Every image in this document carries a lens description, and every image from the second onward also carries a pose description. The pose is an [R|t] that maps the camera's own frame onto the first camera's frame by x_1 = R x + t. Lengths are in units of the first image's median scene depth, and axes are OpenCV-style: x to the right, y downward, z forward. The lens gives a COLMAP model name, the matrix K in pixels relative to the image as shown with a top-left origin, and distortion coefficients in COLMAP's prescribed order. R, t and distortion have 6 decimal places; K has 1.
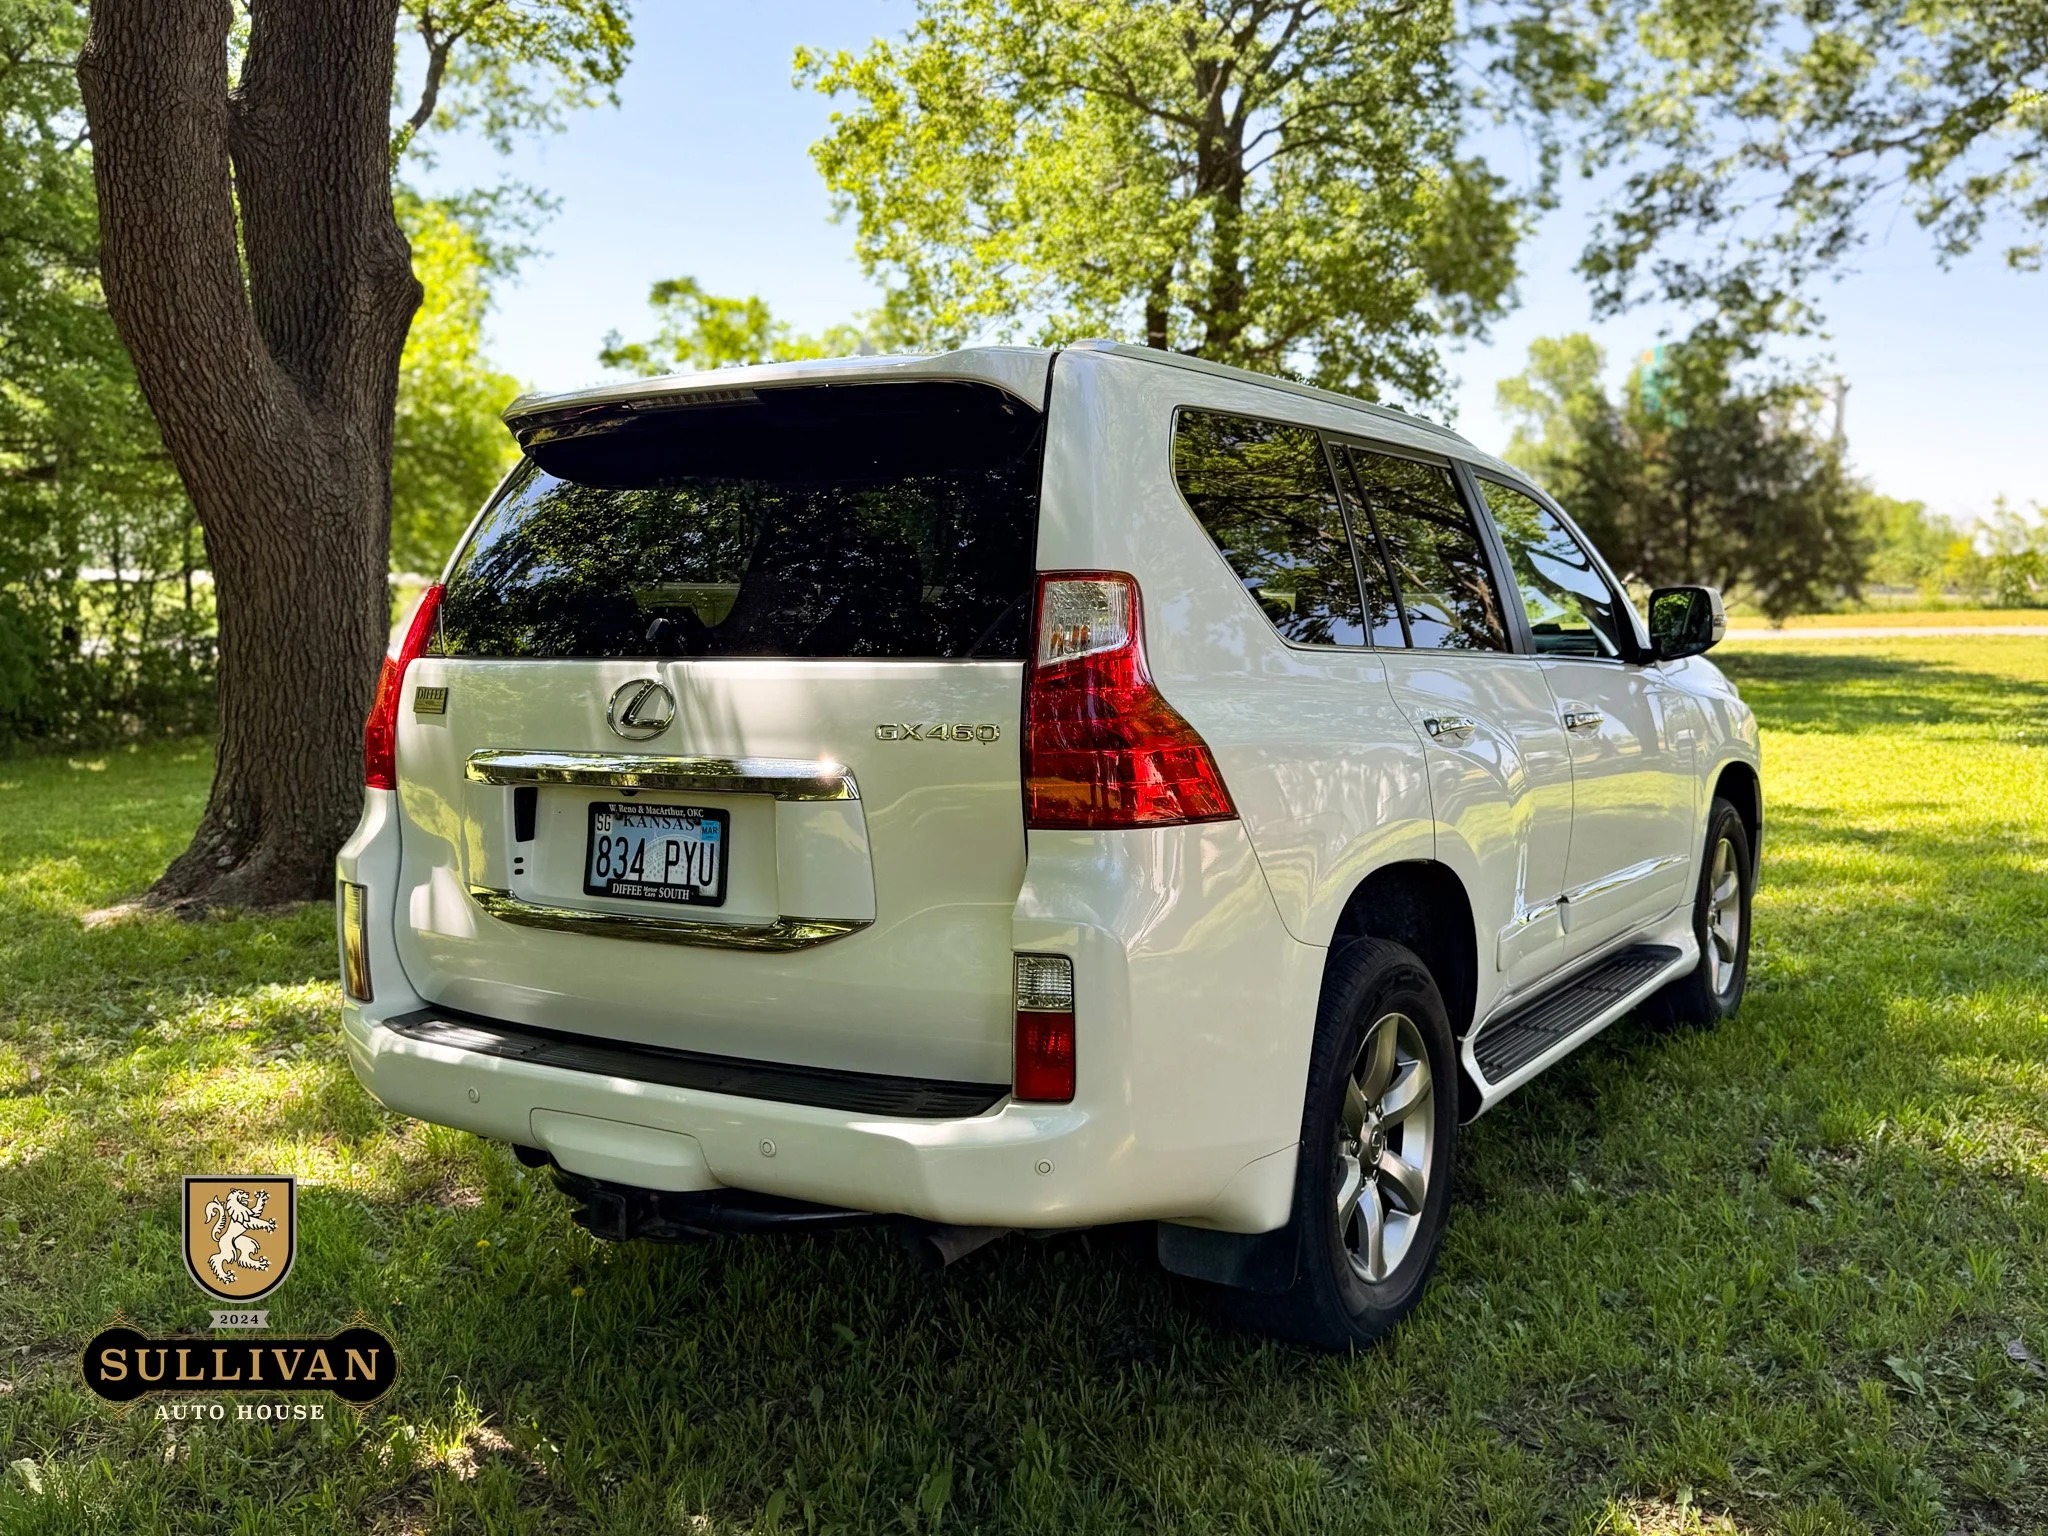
lens RADIAL K [[1599.5, 0, 1031.6], [0, 1599.5, 785.1], [0, 0, 1]] dist [0.090974, -0.158386]
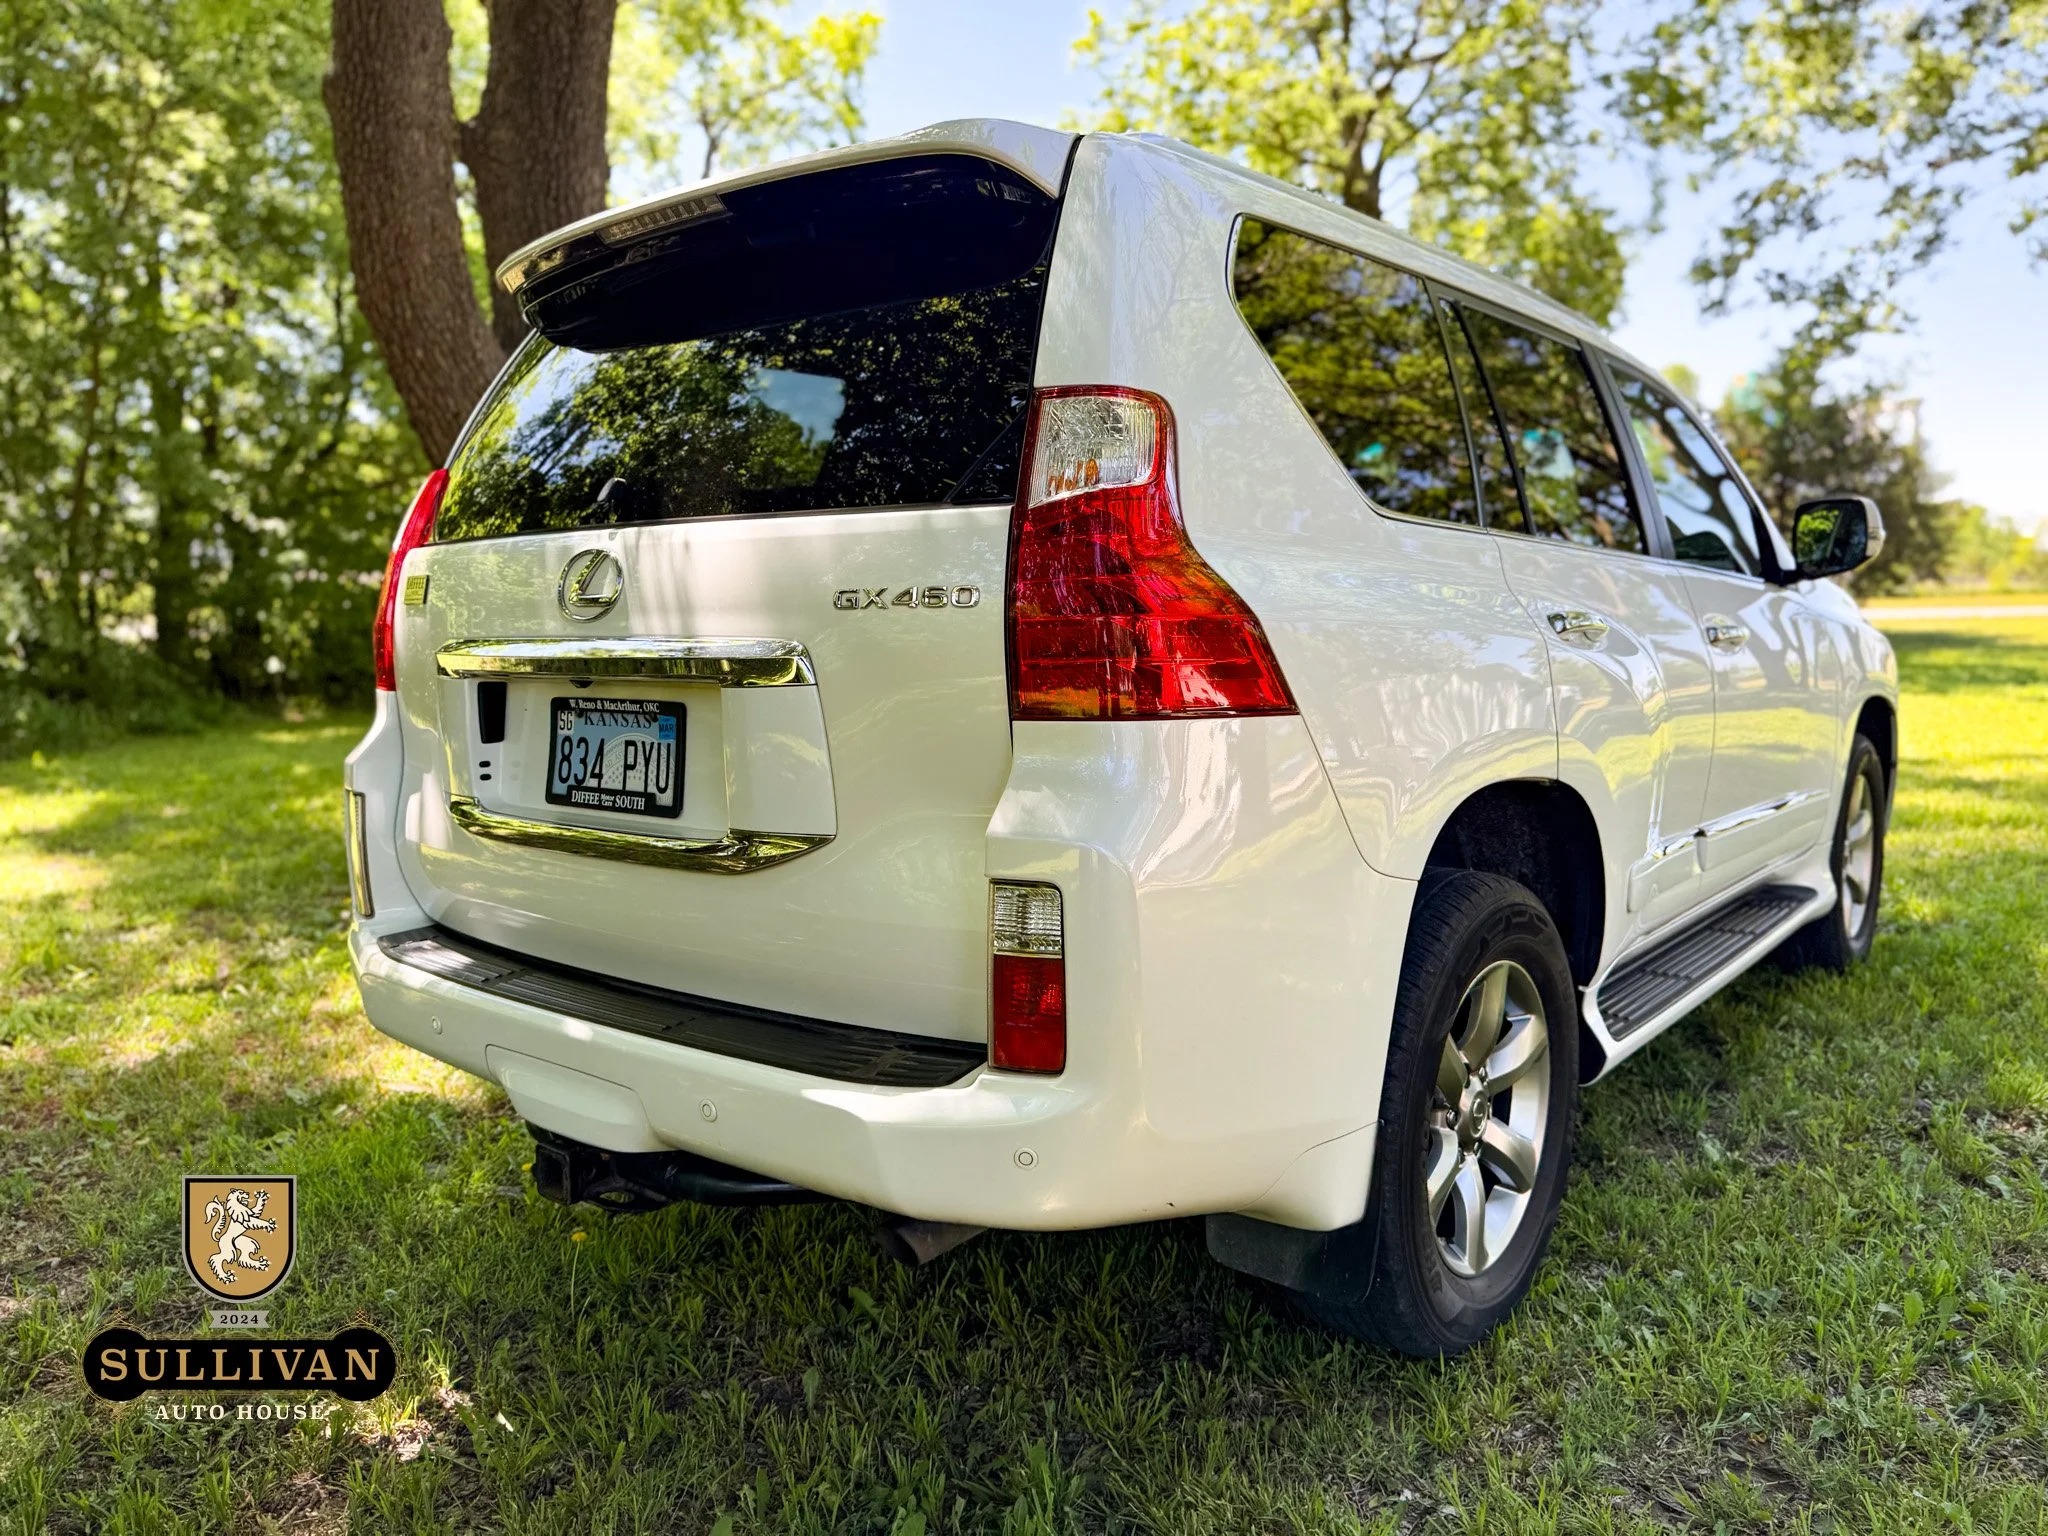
lens RADIAL K [[1363.5, 0, 1024.0], [0, 1363.5, 768.0], [0, 0, 1]] dist [0.000324, -0.019834]
pose [[0.992564, 0.009770, -0.121335, 0.063126], [-0.007161, 0.999734, 0.021928, 0.027909], [0.121517, -0.020896, 0.992369, 0.269015]]
